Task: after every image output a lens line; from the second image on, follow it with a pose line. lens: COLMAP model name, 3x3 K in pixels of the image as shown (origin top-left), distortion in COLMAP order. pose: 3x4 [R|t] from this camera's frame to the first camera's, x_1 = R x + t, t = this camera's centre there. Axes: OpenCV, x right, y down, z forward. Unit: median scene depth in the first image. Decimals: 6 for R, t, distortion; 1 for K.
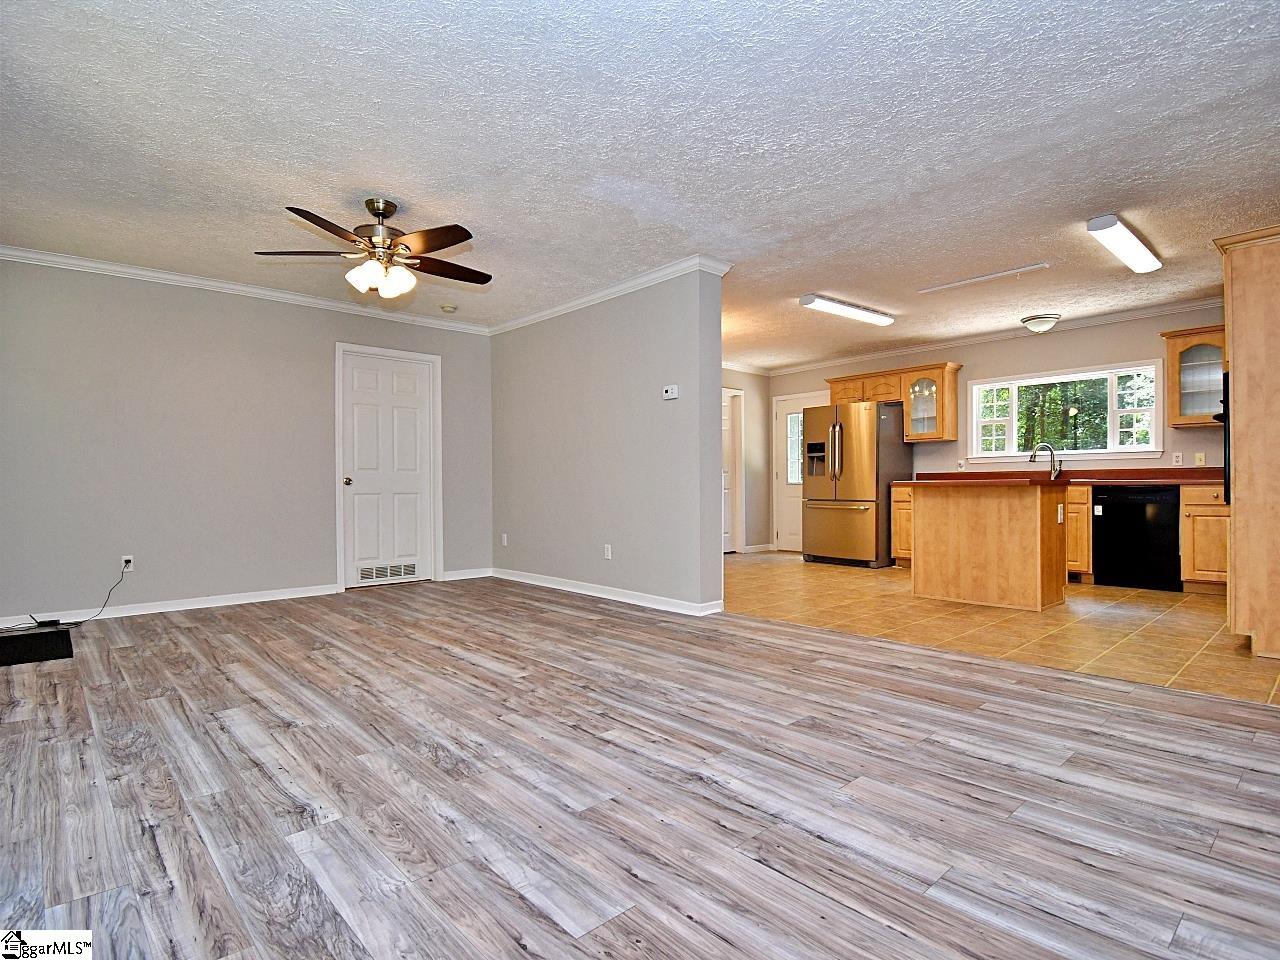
lens RADIAL K [[668.0, 0, 638.8], [0, 668.0, 485.7], [0, 0, 1]] dist [0.021400, -0.029161]
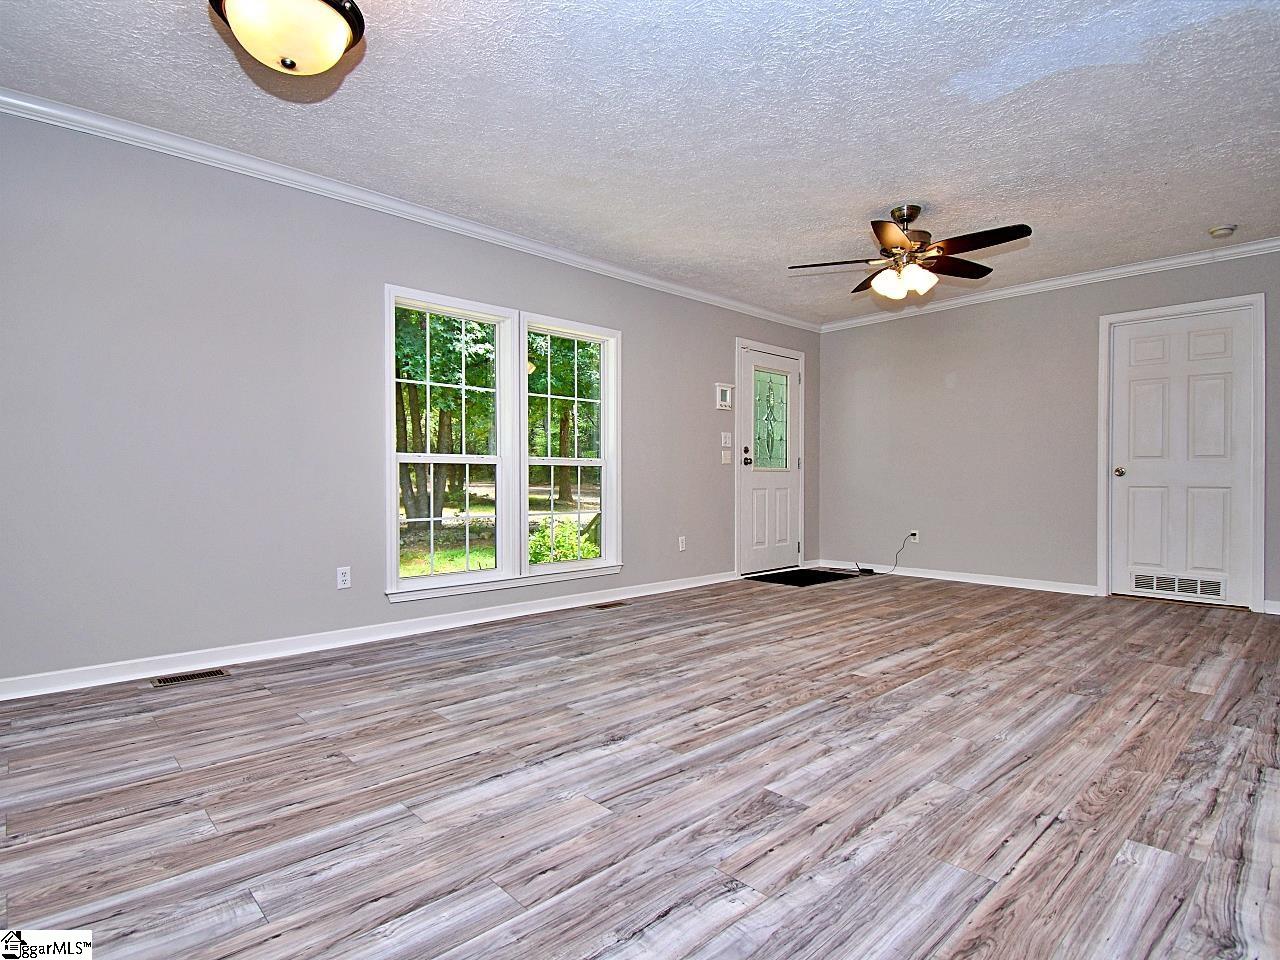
lens RADIAL K [[668.0, 0, 638.8], [0, 668.0, 485.7], [0, 0, 1]] dist [0.021400, -0.029161]
pose [[0.011798, 0.017299, -0.999781, 0.949992], [-0.000302, 0.999850, 0.017297, -0.007812], [0.999930, 0.000098, 0.011801, 0.807334]]
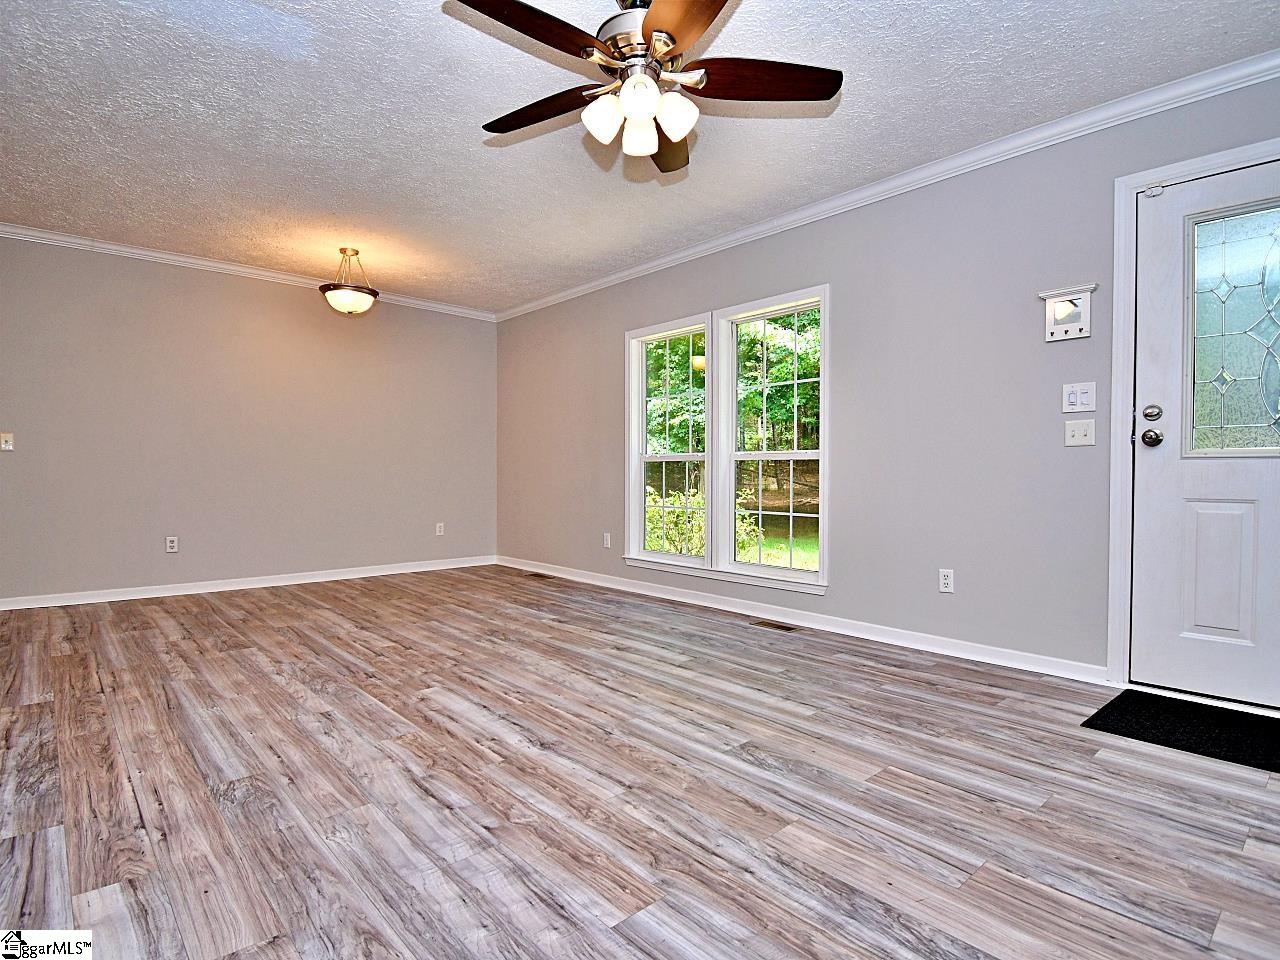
lens RADIAL K [[660.7, 0, 633.7], [0, 660.7, 487.1], [0, 0, 1]] dist [0.018473, -0.027024]
pose [[-0.999960, 0.001108, 0.008853, -0.542905], [0.001275, 0.999821, 0.018886, 0.004055], [-0.008831, 0.018897, -0.999782, 2.241775]]
